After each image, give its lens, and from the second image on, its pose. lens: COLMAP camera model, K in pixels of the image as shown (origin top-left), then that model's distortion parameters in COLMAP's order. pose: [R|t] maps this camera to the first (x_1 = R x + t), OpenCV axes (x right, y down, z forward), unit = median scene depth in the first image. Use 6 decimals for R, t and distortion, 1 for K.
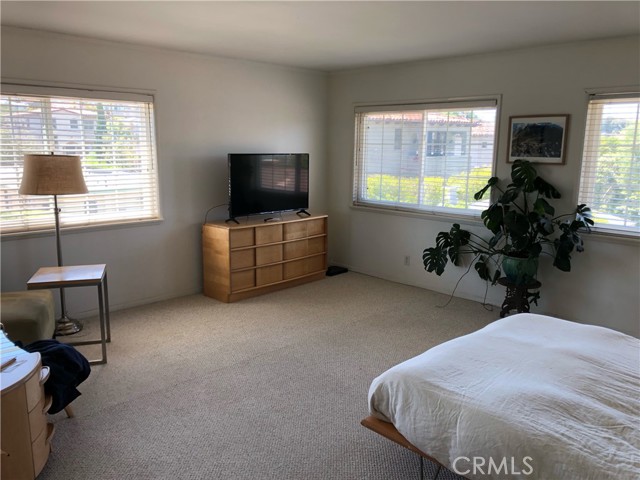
lens RADIAL K [[524.2, 0, 318.4], [0, 524.2, 238.2], [0, 0, 1]] dist [0.054497, -0.066541]
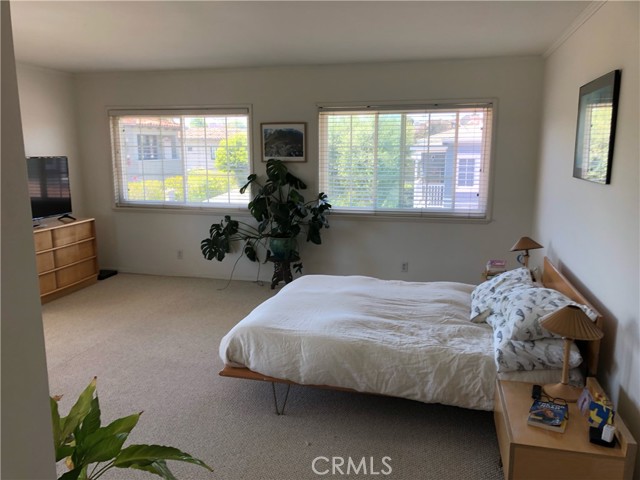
lens RADIAL K [[524.2, 0, 319.2], [0, 524.2, 241.5], [0, 0, 1]] dist [0.054497, -0.066541]
pose [[0.853946, -0.100039, 0.510655, -0.161894], [0.100445, 0.994580, 0.026873, 0.018709], [-0.510575, 0.028345, 0.859366, -0.088982]]
